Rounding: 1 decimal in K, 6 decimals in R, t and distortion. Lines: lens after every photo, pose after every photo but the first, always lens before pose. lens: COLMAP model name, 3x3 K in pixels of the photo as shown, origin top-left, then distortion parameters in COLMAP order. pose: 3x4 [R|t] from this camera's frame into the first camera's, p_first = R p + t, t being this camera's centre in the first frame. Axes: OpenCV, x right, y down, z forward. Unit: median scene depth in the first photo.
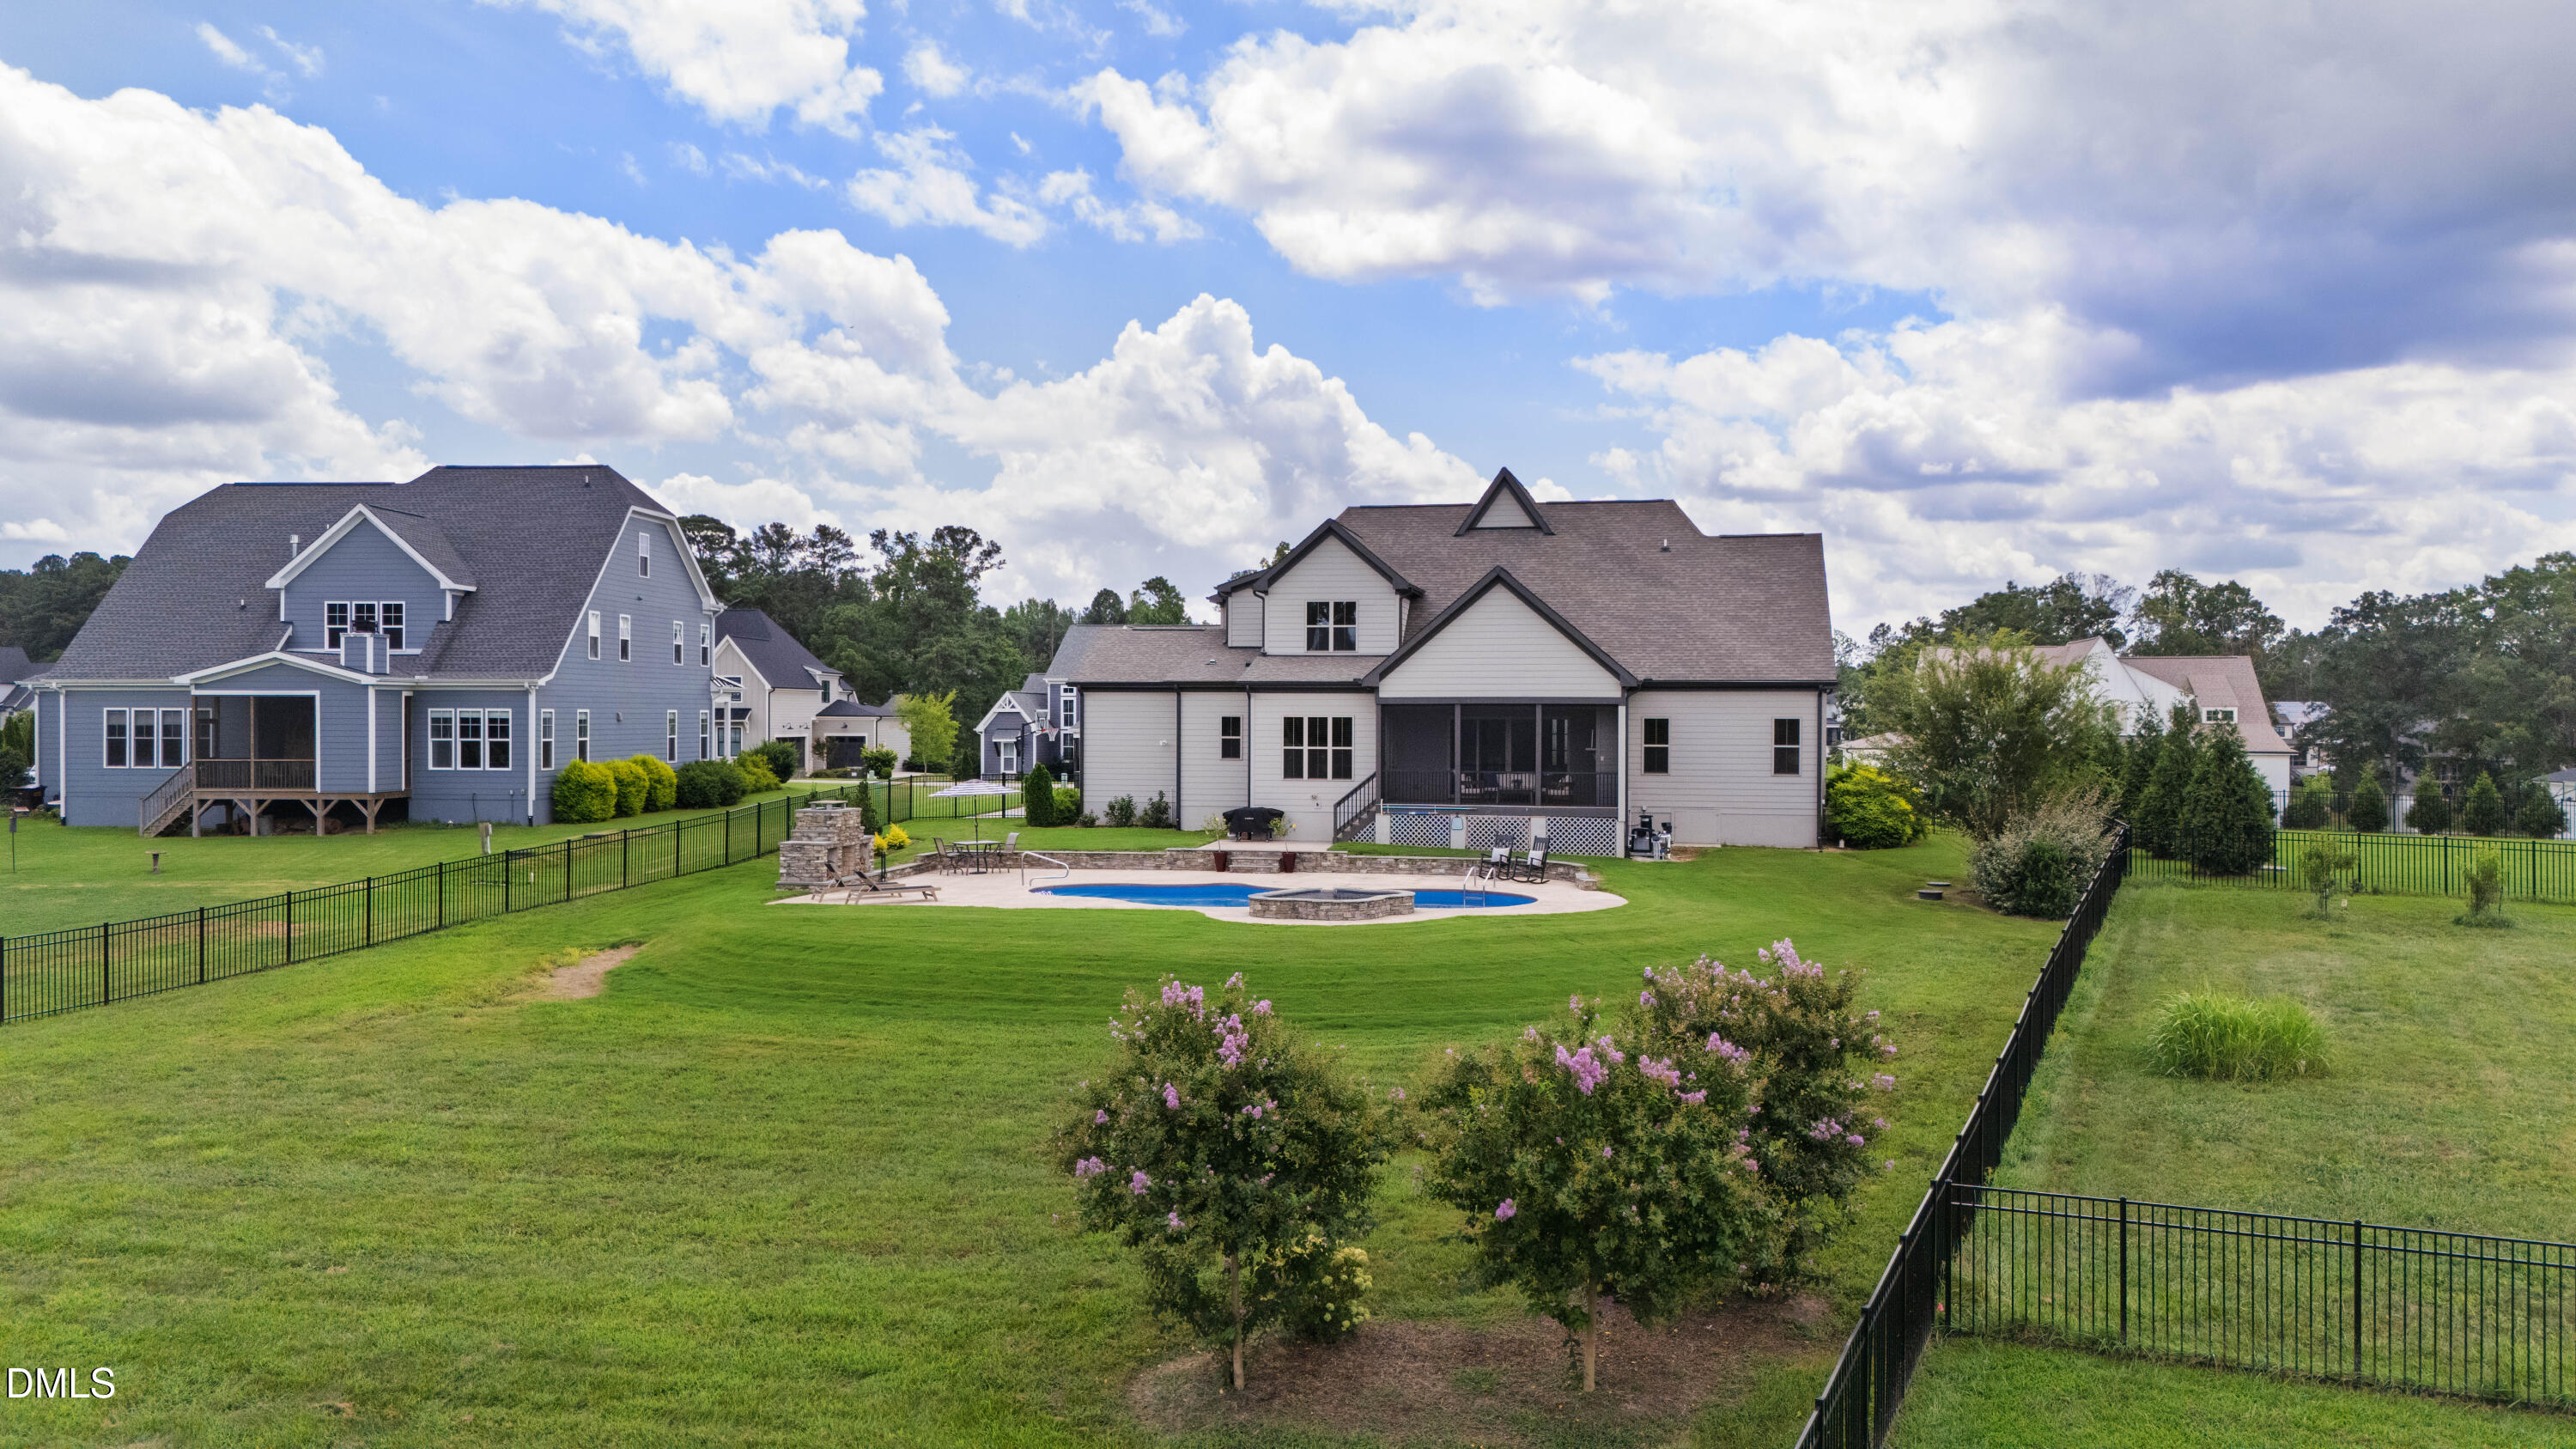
lens RADIAL K [[1870.2, 0, 1288.0], [0, 1870.2, 724.5], [0, 0, 1]] dist [0.114805, -0.141049]
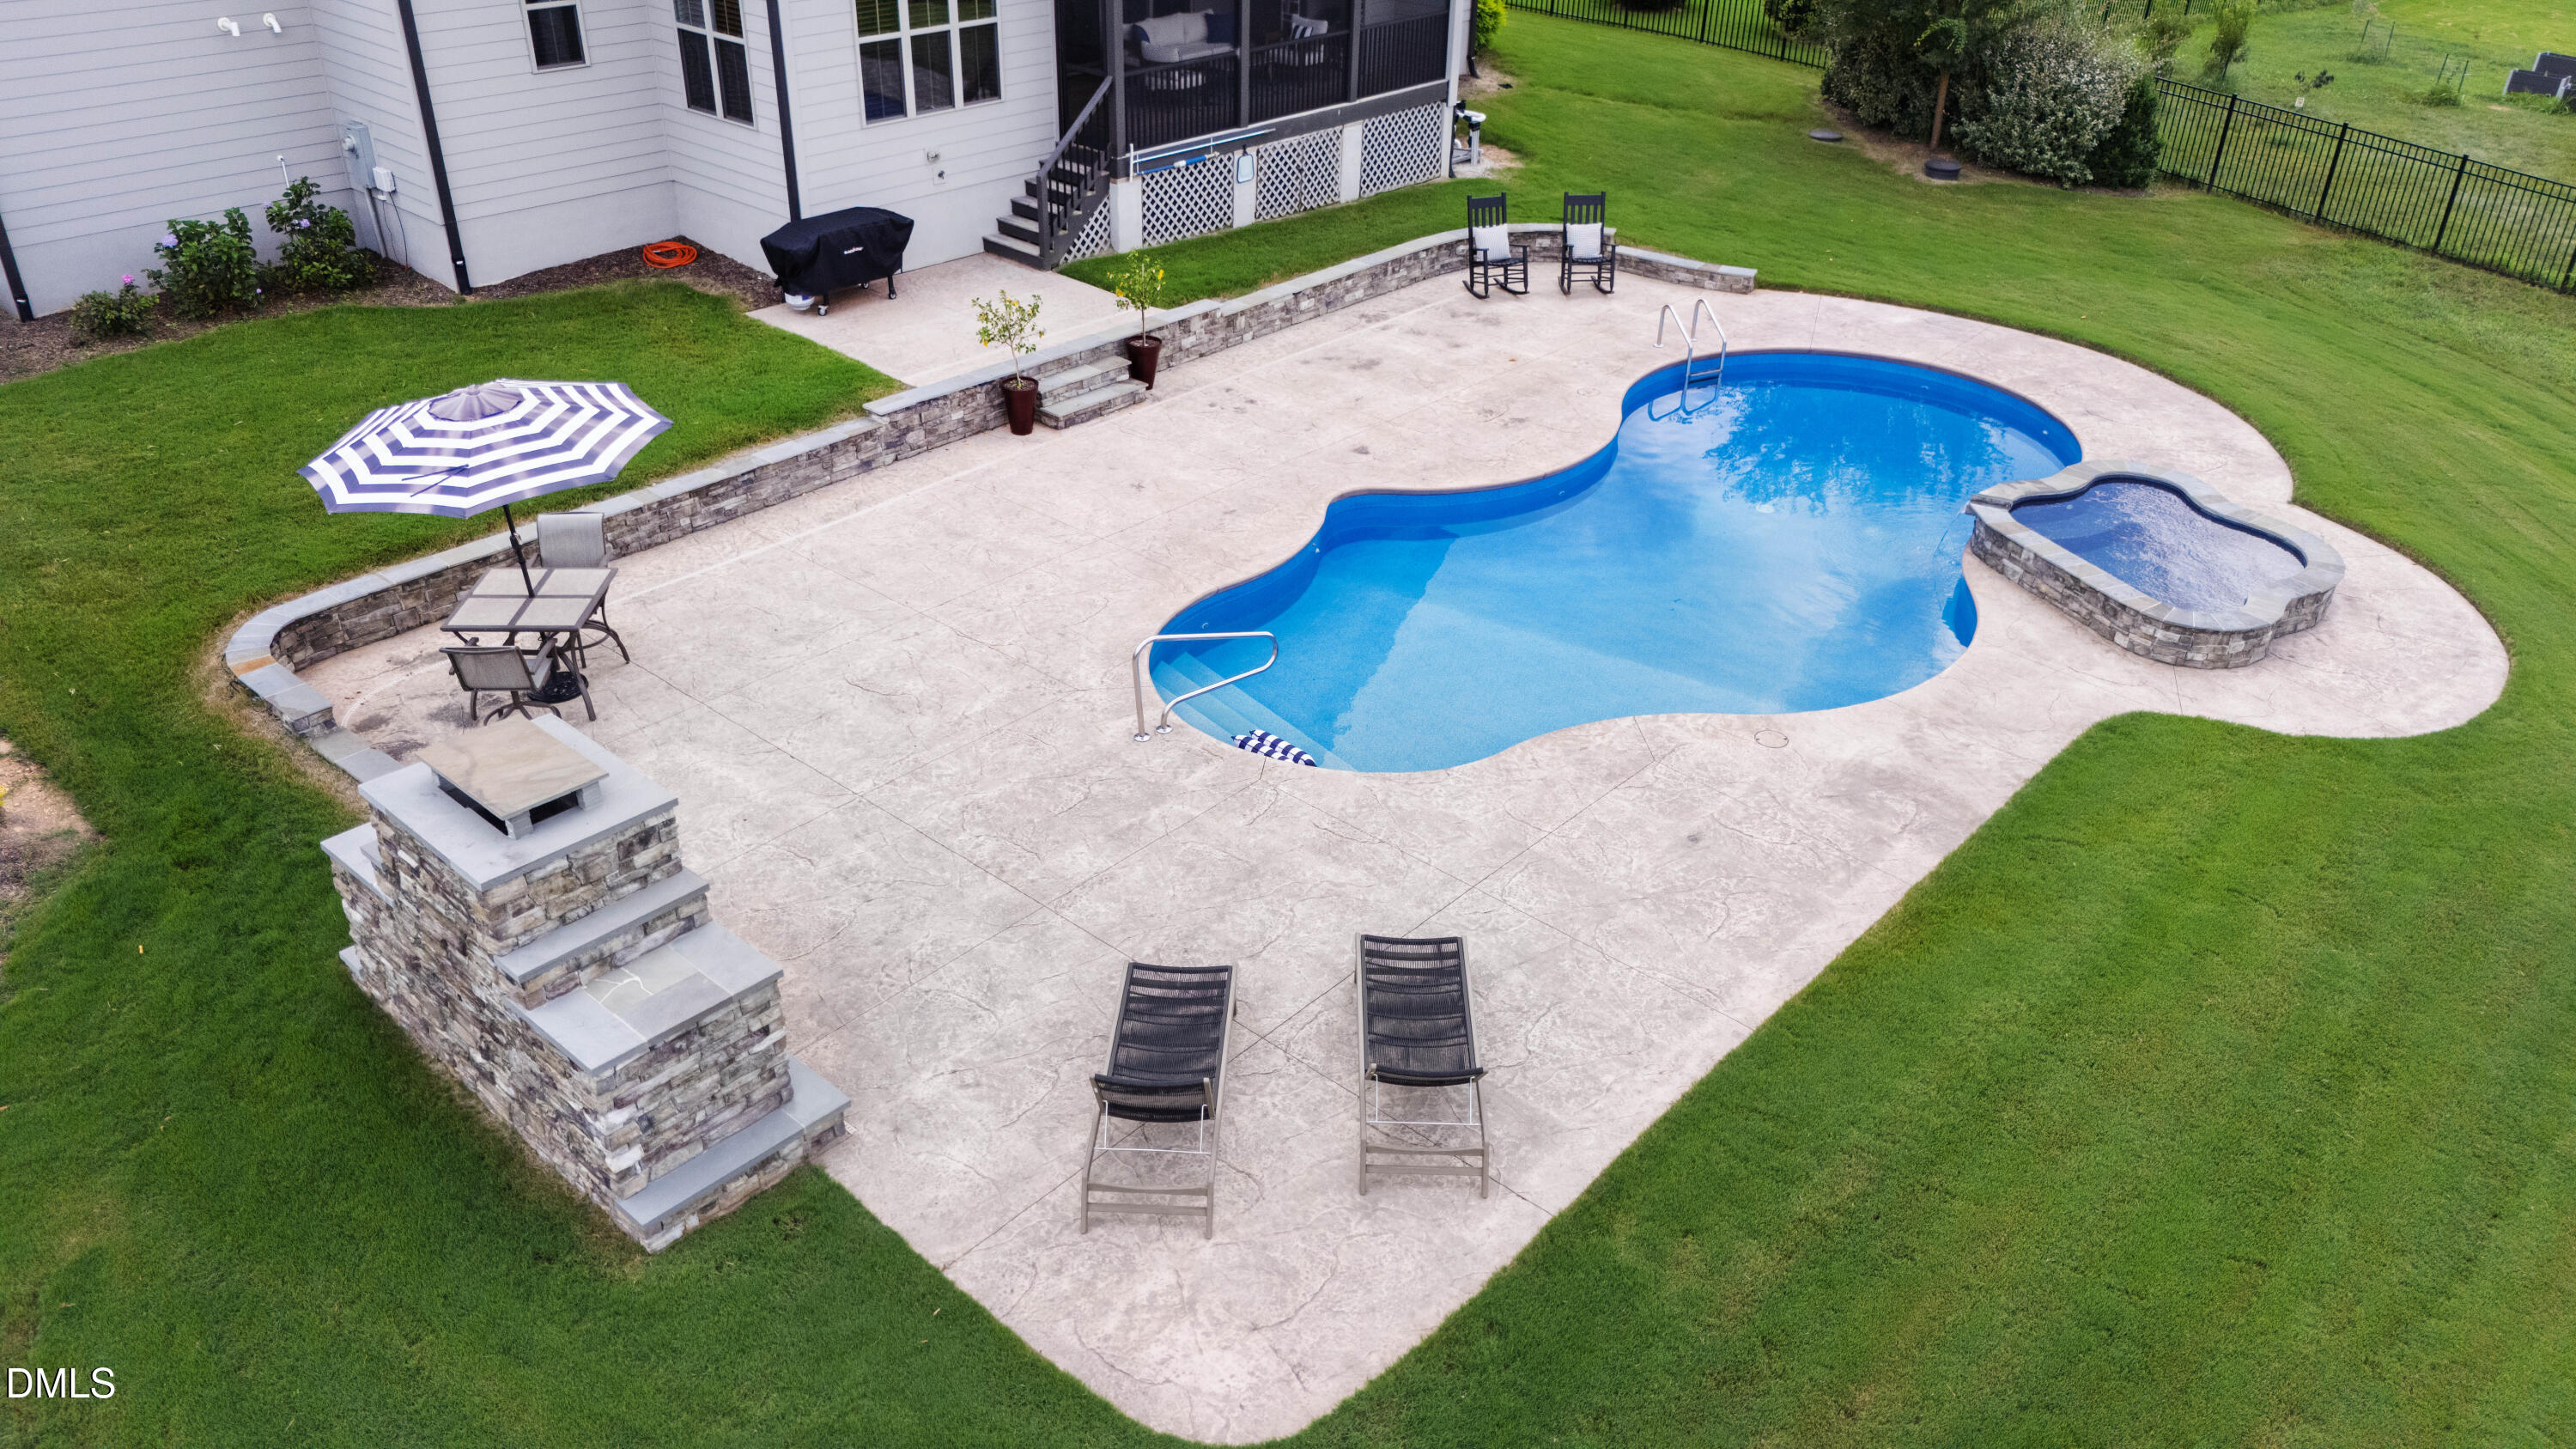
lens RADIAL K [[1903.2, 0, 1274.1], [0, 1903.2, 733.8], [0, 0, 1]] dist [0.043438, -0.029555]
pose [[0.510879, -0.428475, 0.745260, -0.312029], [-0.020782, 0.860522, 0.508989, -0.066996], [-0.859401, -0.275520, 0.430718, 0.708358]]
